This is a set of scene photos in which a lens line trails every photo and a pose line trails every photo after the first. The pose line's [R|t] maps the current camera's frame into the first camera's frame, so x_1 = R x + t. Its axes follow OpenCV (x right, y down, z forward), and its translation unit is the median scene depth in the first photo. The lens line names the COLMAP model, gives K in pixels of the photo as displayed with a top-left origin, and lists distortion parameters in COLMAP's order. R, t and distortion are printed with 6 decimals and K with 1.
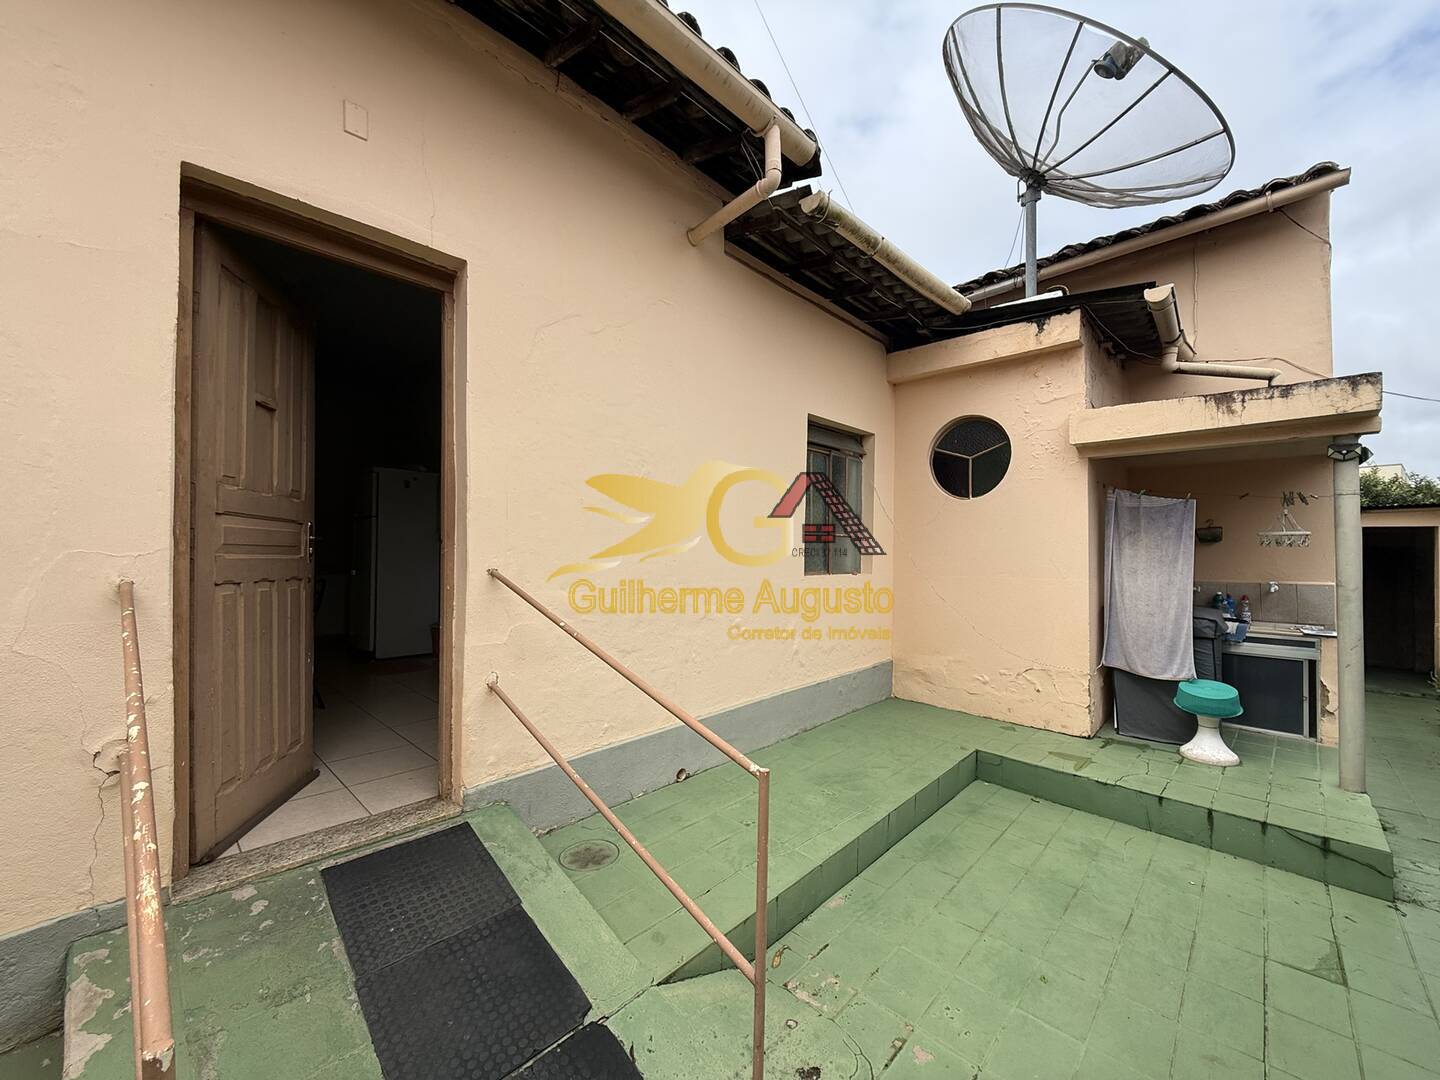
lens RADIAL K [[573.0, 0, 721.0], [0, 573.0, 540.8], [0, 0, 1]] dist [0.001642, -0.000368]
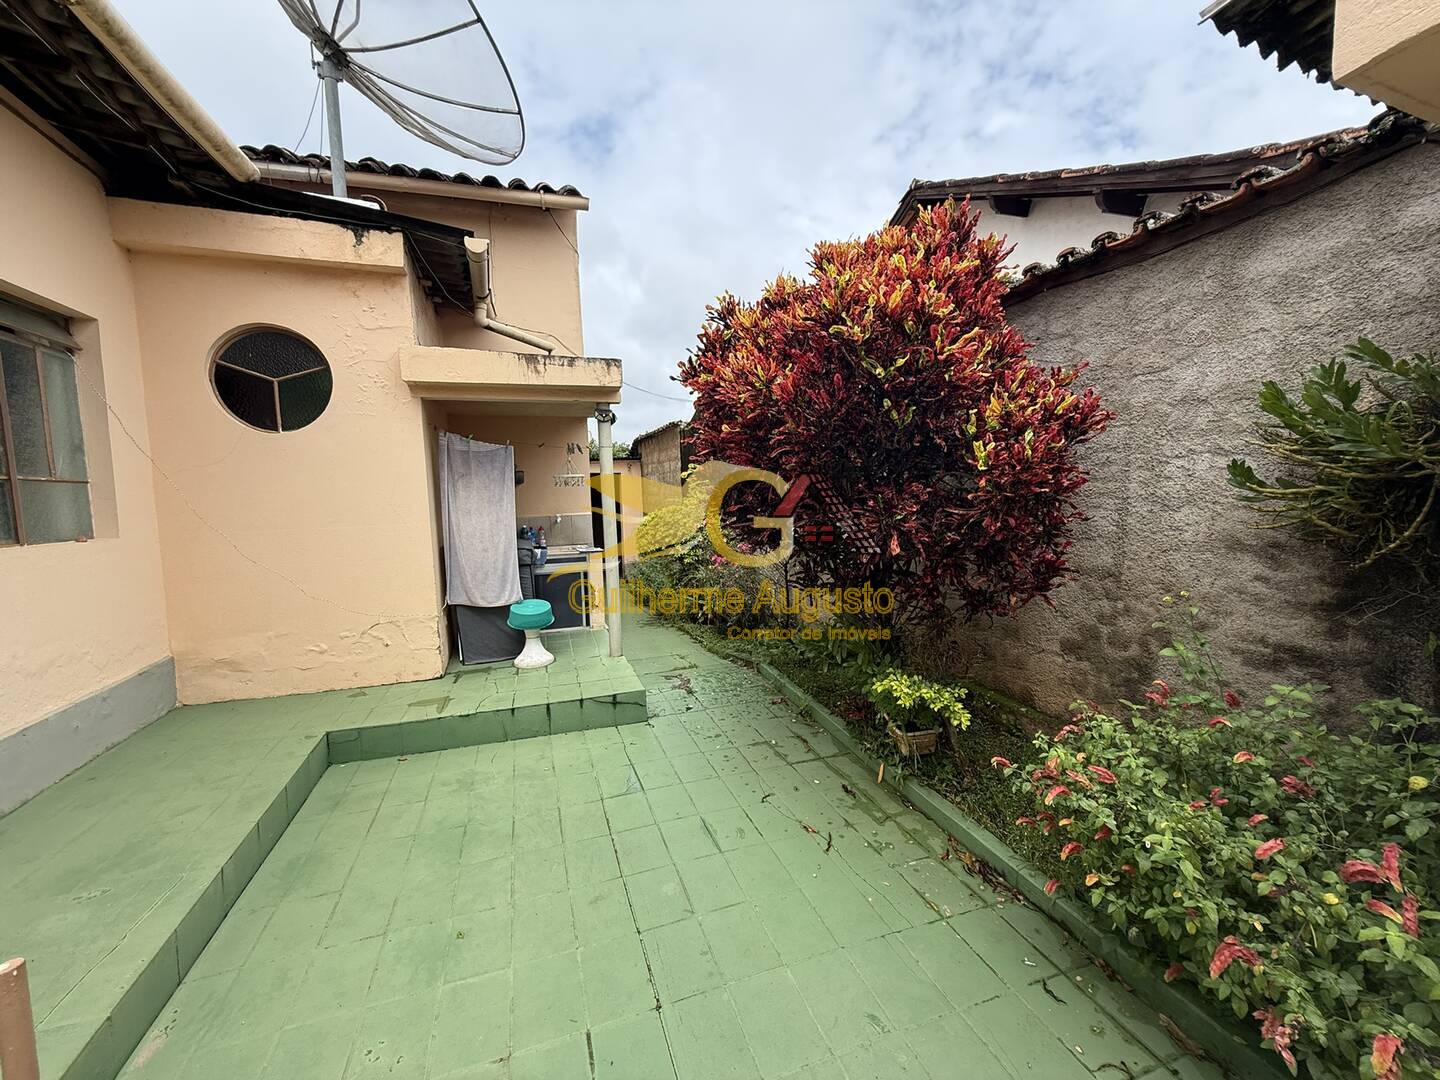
lens RADIAL K [[573.0, 0, 724.7], [0, 573.0, 540.6], [0, 0, 1]] dist [0.001642, -0.000368]
pose [[0.443740, -0.097329, 0.890855, -0.019661], [0.015312, 0.994763, 0.101055, 0.006427], [-0.896025, -0.031201, 0.442906, 0.105289]]
